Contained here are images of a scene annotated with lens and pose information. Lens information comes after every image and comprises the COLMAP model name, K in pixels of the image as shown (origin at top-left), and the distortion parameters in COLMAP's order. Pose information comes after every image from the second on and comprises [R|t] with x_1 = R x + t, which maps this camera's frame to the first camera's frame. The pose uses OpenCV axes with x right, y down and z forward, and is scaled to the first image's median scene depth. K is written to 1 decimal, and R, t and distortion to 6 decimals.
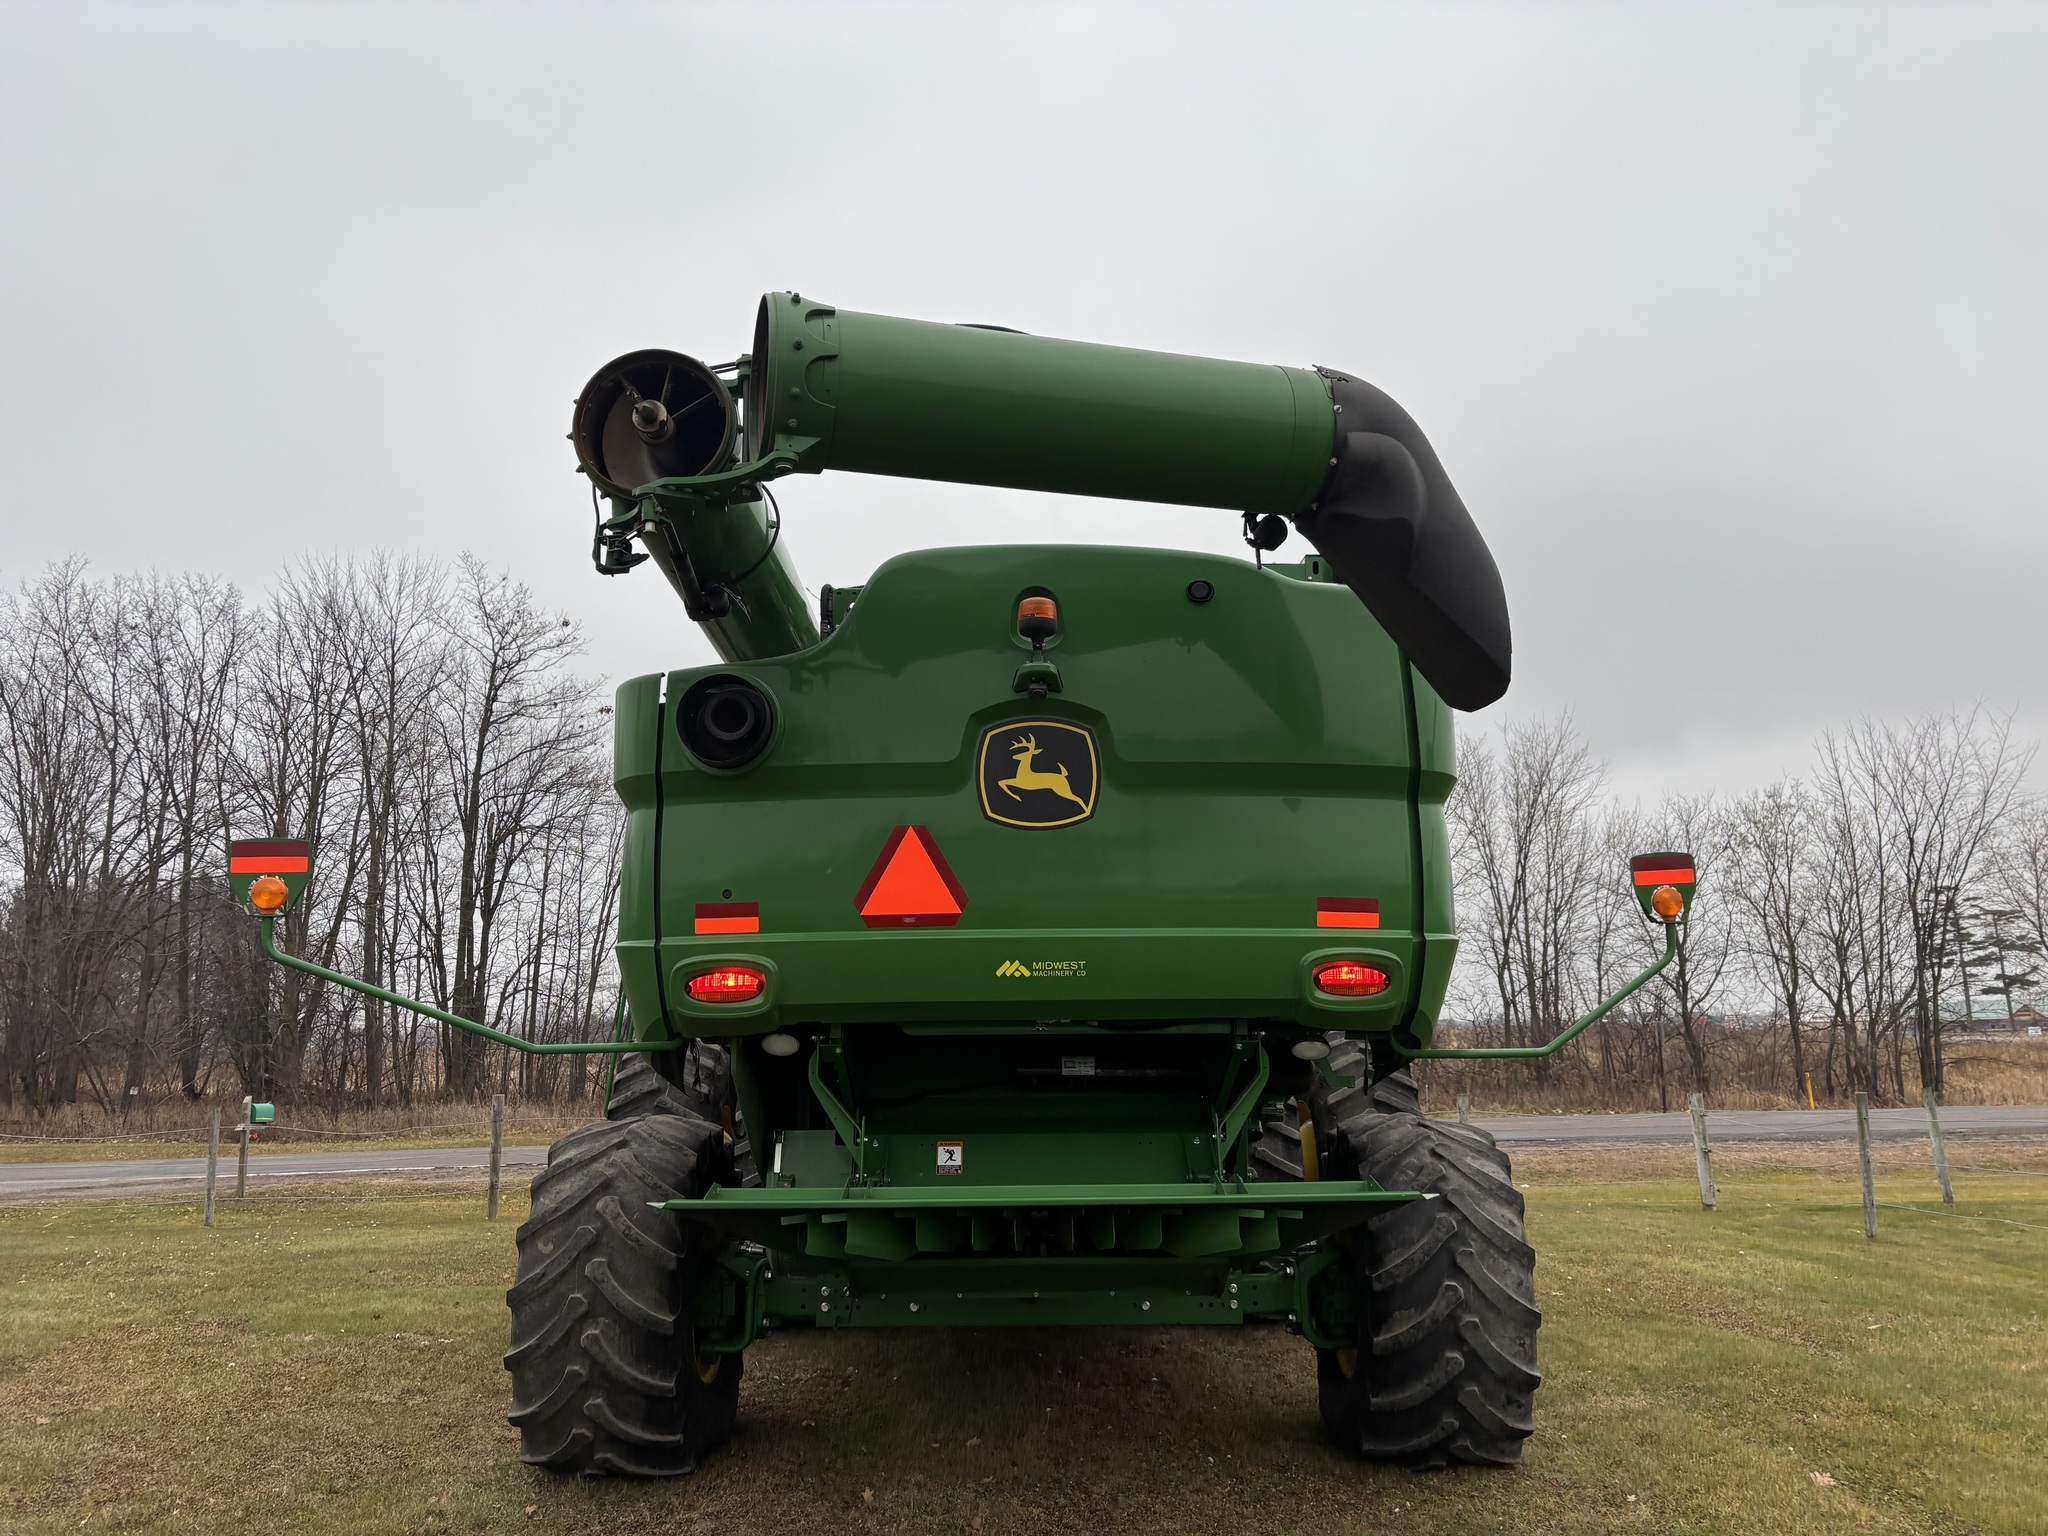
lens RADIAL K [[1544.2, 0, 1022.8], [0, 1544.2, 759.0], [0, 0, 1]] dist [0.058370, -0.044433]
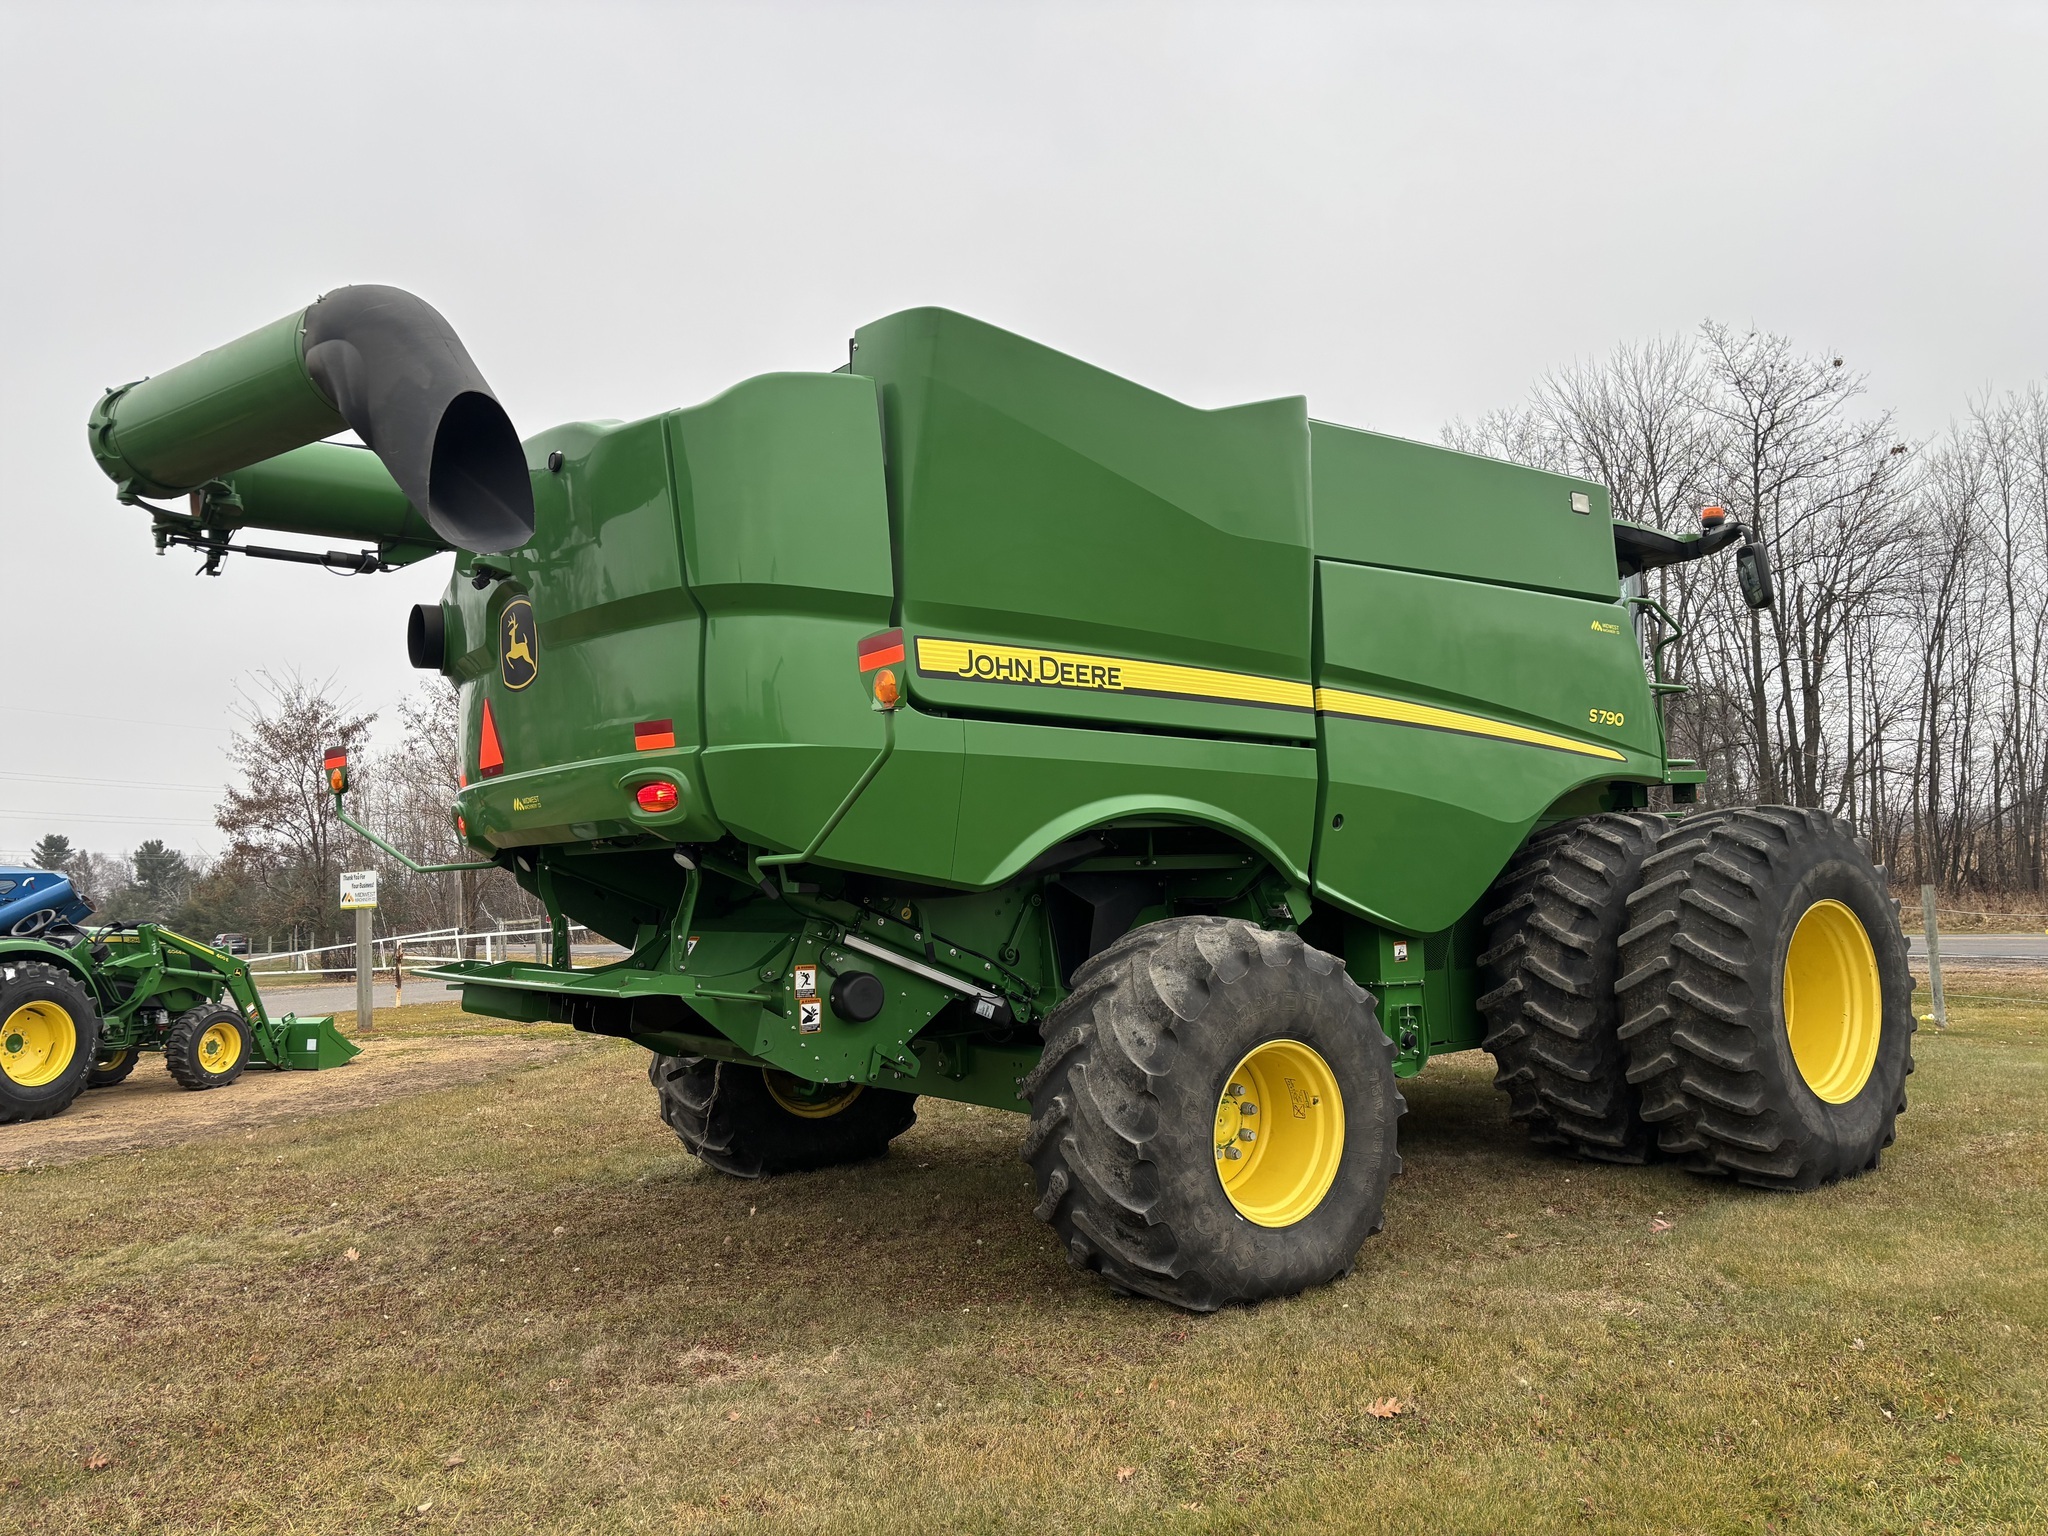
lens RADIAL K [[1544.2, 0, 1022.8], [0, 1544.2, 759.0], [0, 0, 1]] dist [0.058370, -0.044433]
pose [[0.587638, -0.068715, -0.806201, 1.016825], [0.176581, 0.983261, 0.044903, 0.094233], [0.789620, -0.168746, 0.589936, 0.479311]]
